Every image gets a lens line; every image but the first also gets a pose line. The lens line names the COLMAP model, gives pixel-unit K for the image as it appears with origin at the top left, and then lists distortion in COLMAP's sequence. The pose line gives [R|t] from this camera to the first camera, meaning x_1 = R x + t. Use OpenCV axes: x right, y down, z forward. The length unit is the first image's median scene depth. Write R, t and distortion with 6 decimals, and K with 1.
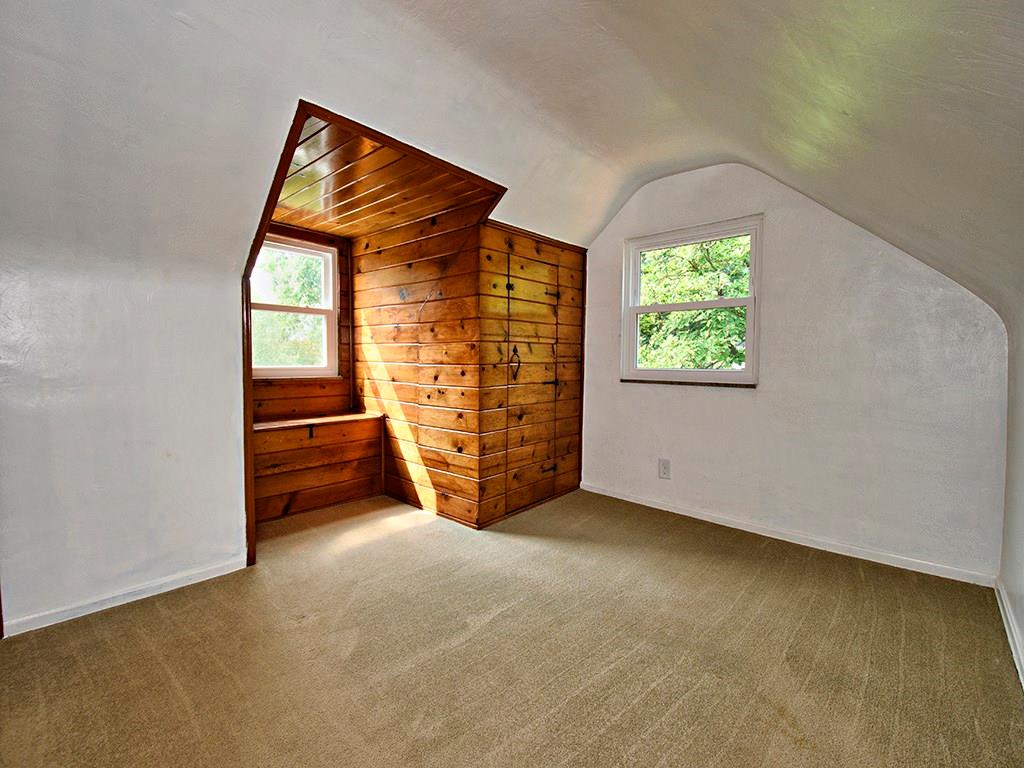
lens RADIAL K [[447.5, 0, 512.0], [0, 447.5, 384.0], [0, 0, 1]] dist [0.000598, -0.000033]
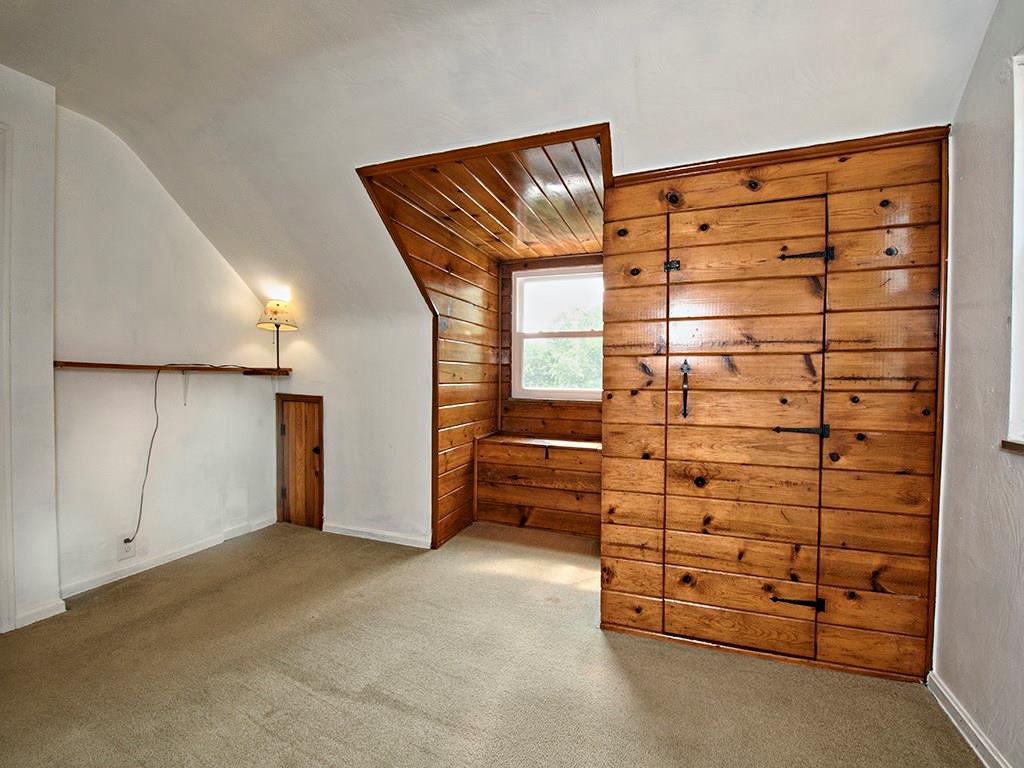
lens RADIAL K [[446.3, 0, 513.6], [0, 446.3, 389.4], [0, 0, 1]] dist [-0.020957, -0.000386]
pose [[0.357760, 0.018267, -0.933635, 0.448662], [-0.059550, 0.998220, -0.003288, -0.029033], [0.931913, 0.056775, 0.358211, 0.534350]]
